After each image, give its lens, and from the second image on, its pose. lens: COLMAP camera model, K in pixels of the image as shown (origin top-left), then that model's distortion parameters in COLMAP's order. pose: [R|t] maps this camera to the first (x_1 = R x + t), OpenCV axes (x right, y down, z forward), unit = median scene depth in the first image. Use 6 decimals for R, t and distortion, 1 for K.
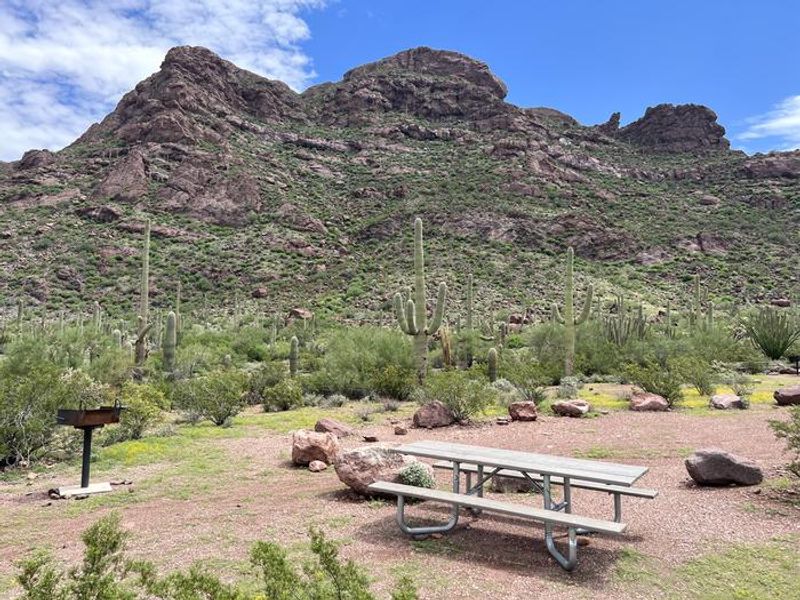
lens RADIAL K [[600.9, 0, 400.0], [0, 600.9, 300.0], [0, 0, 1]] dist [0.057886, -0.060956]
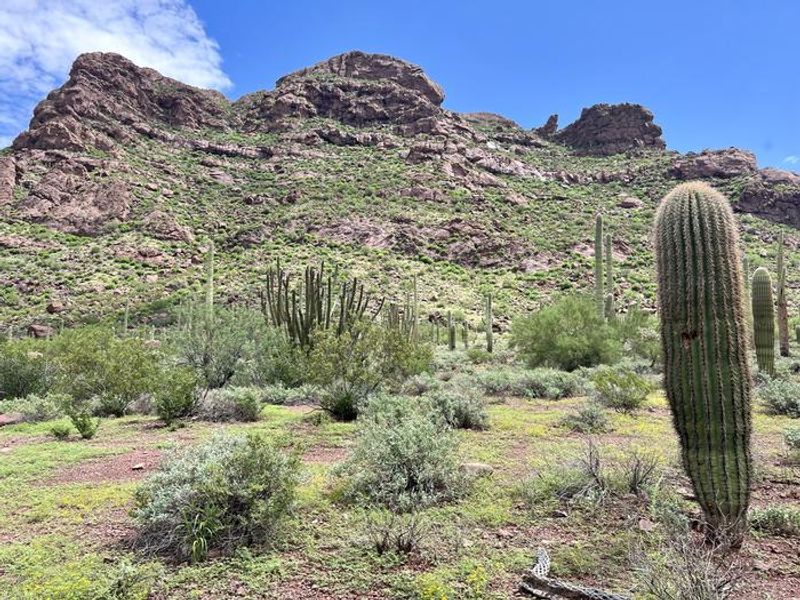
lens RADIAL K [[568.6, 0, 409.8], [0, 568.6, 311.9], [0, 0, 1]] dist [0.057627, -0.055071]
pose [[0.999553, -0.010019, -0.028150, 0.186394], [0.010061, 0.999948, 0.001339, -0.001274], [0.028135, -0.001622, 0.999603, 0.106920]]
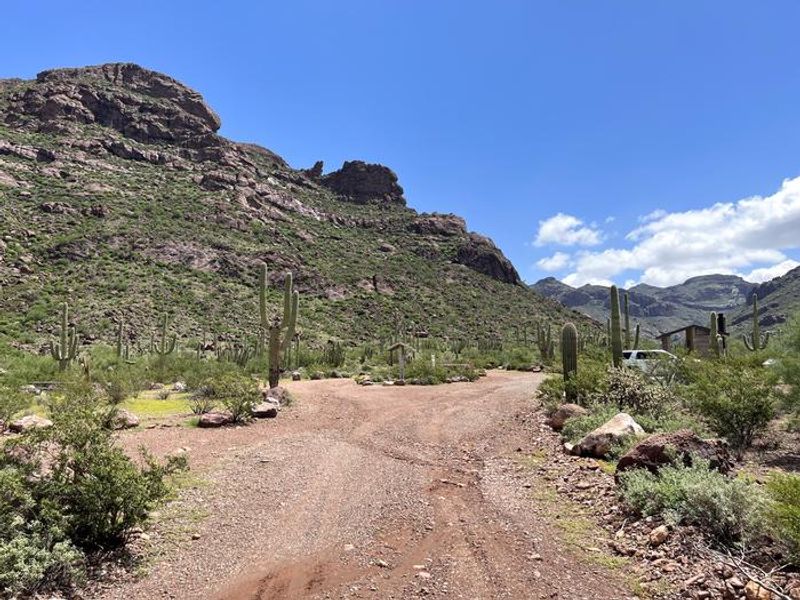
lens RADIAL K [[600.9, 0, 400.0], [0, 600.9, 300.0], [0, 0, 1]] dist [0.057886, -0.060956]
pose [[0.895587, 0.045237, 0.442581, 0.007660], [-0.027626, 0.998552, -0.046161, -0.005490], [-0.444028, 0.029114, 0.895540, -0.075352]]
